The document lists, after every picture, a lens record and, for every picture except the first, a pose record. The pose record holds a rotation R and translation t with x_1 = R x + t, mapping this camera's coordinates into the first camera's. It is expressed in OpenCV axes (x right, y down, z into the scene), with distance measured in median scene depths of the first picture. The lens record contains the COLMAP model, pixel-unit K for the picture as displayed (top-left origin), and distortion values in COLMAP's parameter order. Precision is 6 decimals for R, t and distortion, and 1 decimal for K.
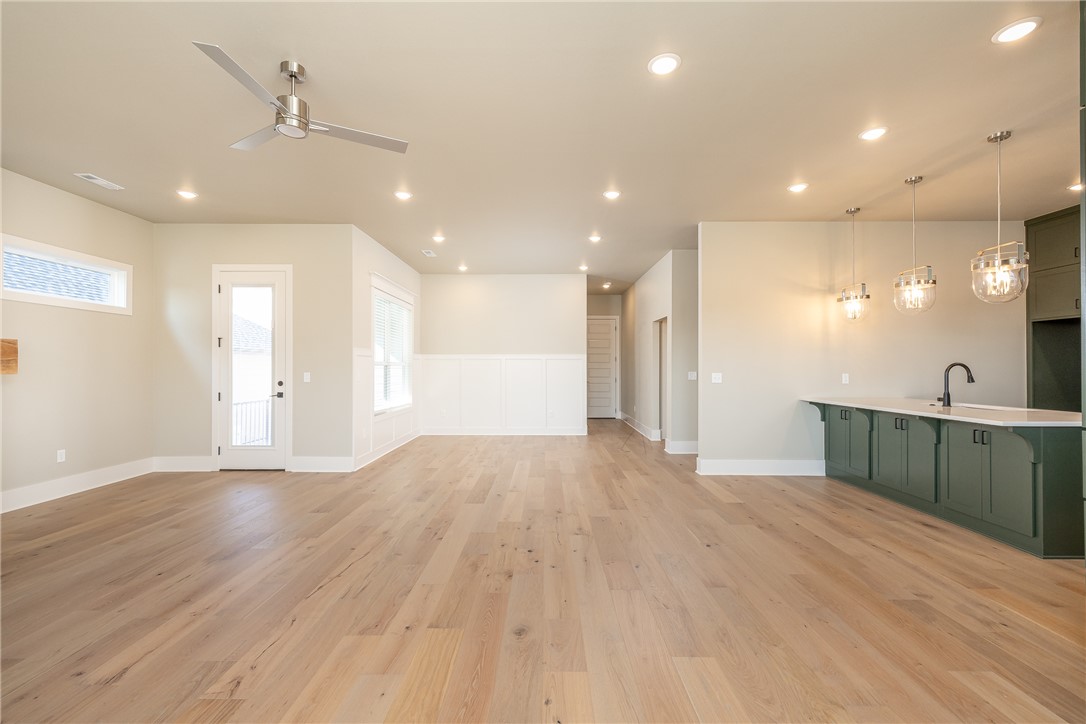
lens RADIAL K [[454.3, 0, 542.4], [0, 454.3, 365.1], [0, 0, 1]] dist [0.001120, 0.000038]
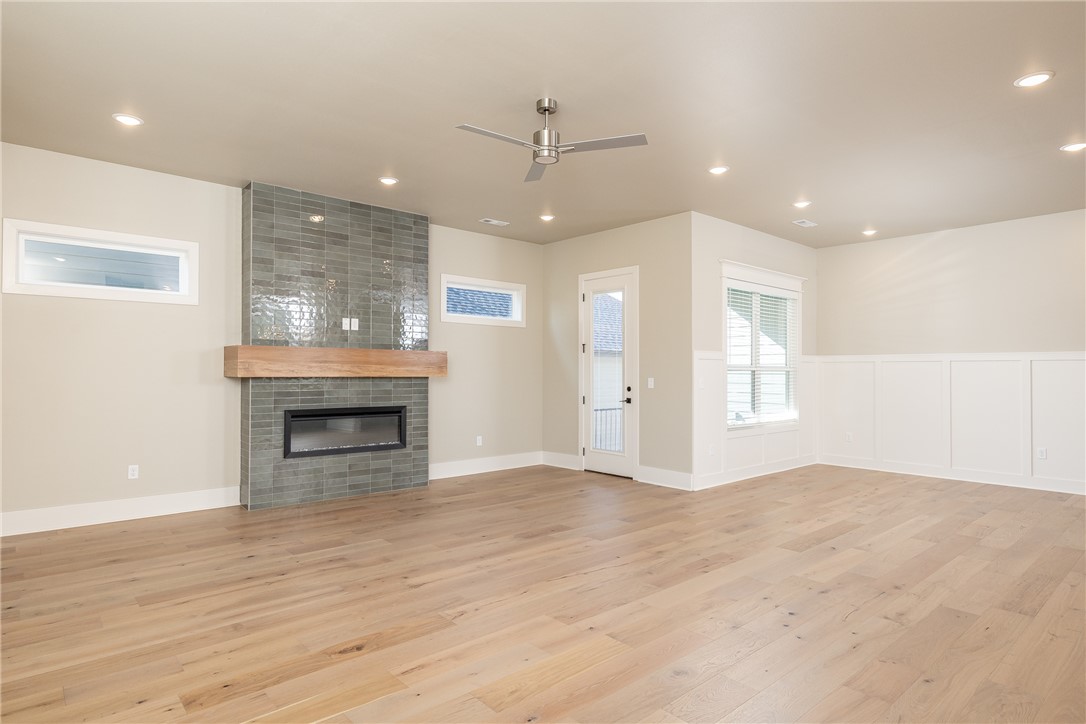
lens RADIAL K [[595.8, 0, 543.0], [0, 595.8, 362.0], [0, 0, 1]] dist [0.002575, 0.001276]
pose [[0.668467, -0.009939, -0.743675, 0.381262], [-0.000120, 0.999909, -0.013471, 0.000373], [0.743742, 0.009094, 0.668405, 0.013819]]
